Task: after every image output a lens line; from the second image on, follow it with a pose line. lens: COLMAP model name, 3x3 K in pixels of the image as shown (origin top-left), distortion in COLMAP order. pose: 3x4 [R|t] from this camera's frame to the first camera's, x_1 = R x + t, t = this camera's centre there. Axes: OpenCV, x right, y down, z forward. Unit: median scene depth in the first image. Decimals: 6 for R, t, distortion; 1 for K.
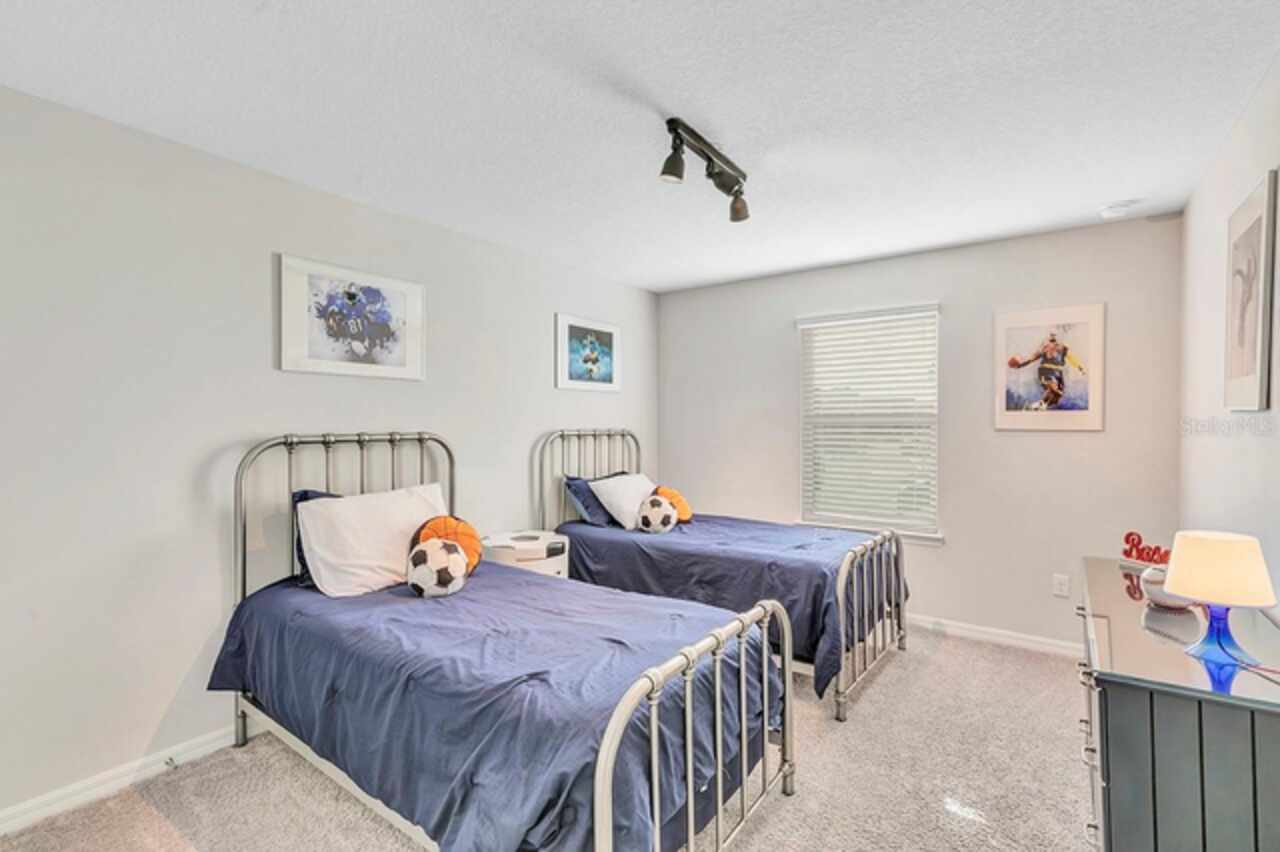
lens RADIAL K [[582.4, 0, 645.8], [0, 582.4, 413.4], [0, 0, 1]] dist [0.002490, -0.000123]
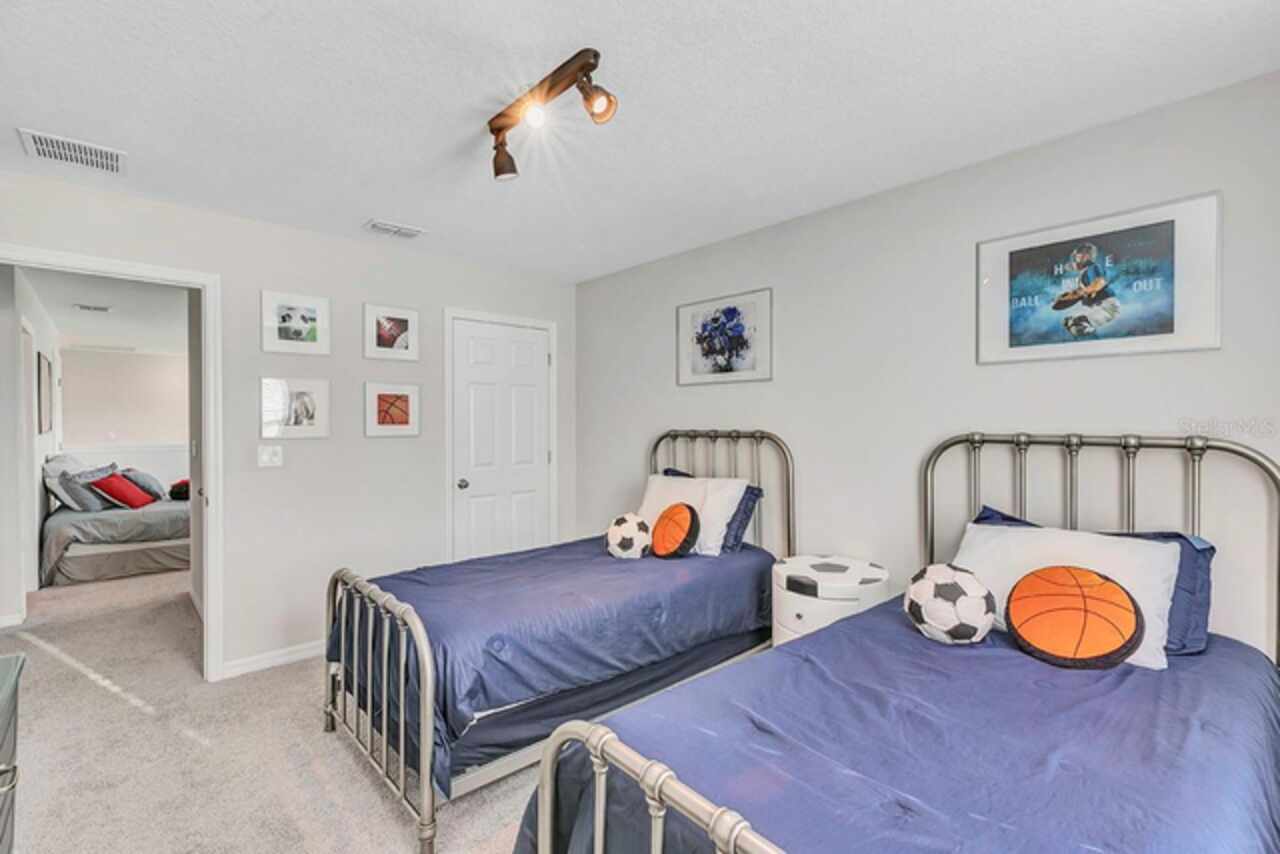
lens RADIAL K [[582.4, 0, 640.7], [0, 582.4, 420.8], [0, 0, 1]] dist [0.002490, -0.000123]
pose [[-0.233289, 0.003500, -0.972401, 0.713492], [0.018296, 0.999832, -0.000790, 0.012155], [0.972235, -0.017976, -0.233314, 1.075094]]
